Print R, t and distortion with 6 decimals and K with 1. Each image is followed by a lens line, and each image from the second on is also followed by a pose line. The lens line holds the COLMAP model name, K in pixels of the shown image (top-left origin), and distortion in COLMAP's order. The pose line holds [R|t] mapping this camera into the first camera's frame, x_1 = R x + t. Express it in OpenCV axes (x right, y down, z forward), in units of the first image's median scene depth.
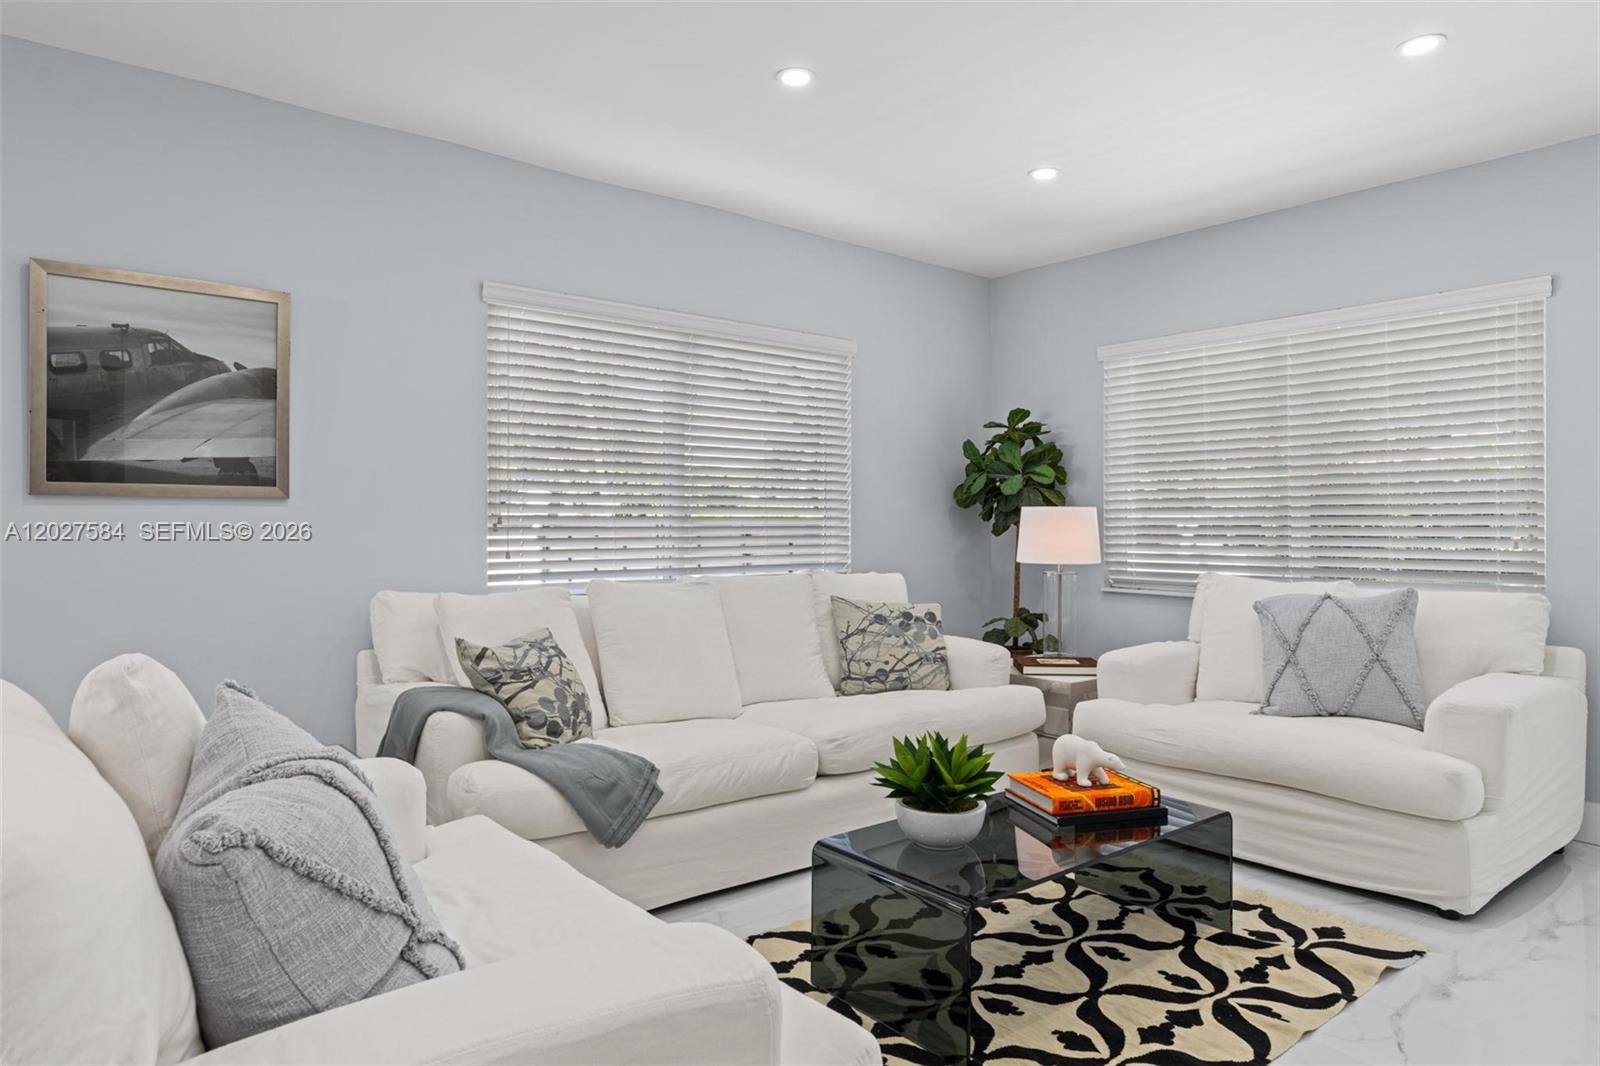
lens RADIAL K [[965.7, 0, 798.1], [0, 965.7, 522.9], [0, 0, 1]] dist [-0.020605, -0.000914]
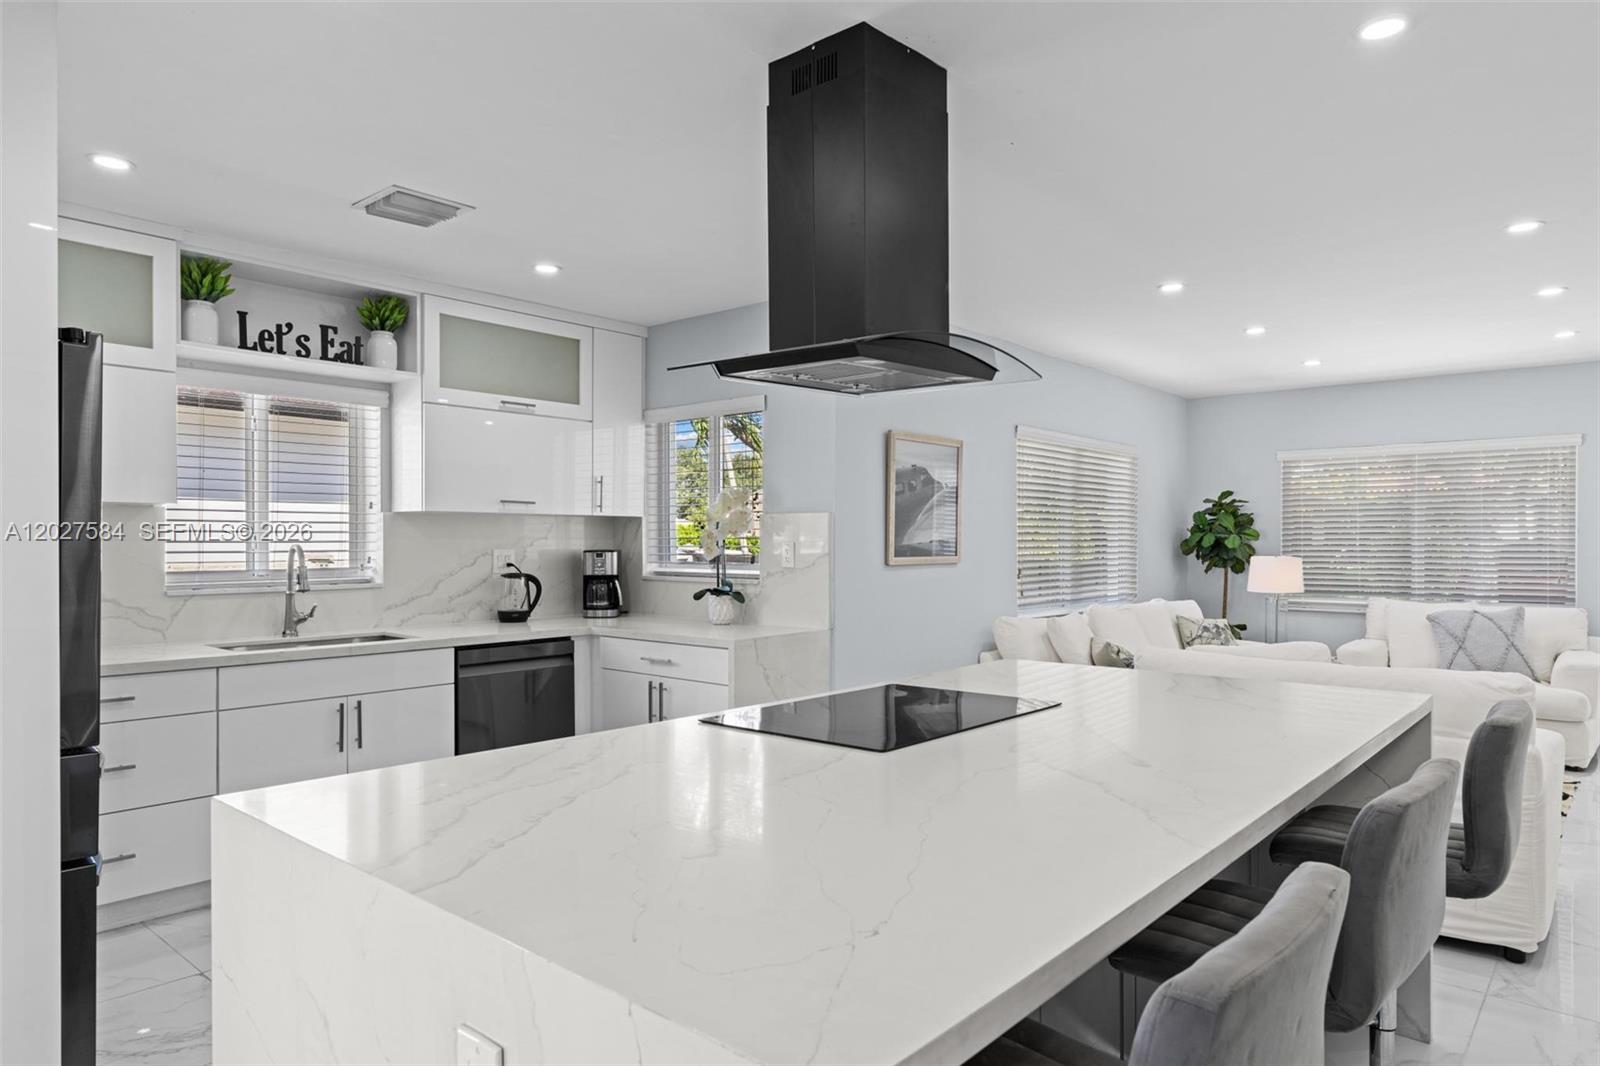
lens RADIAL K [[965.7, 0, 800.4], [0, 965.7, 542.8], [0, 0, 1]] dist [-0.020605, -0.000914]
pose [[0.987952, -0.002866, 0.154732, -1.036838], [0.002740, 0.999996, 0.001025, -0.060421], [-0.154735, -0.000589, 0.987956, -0.609040]]
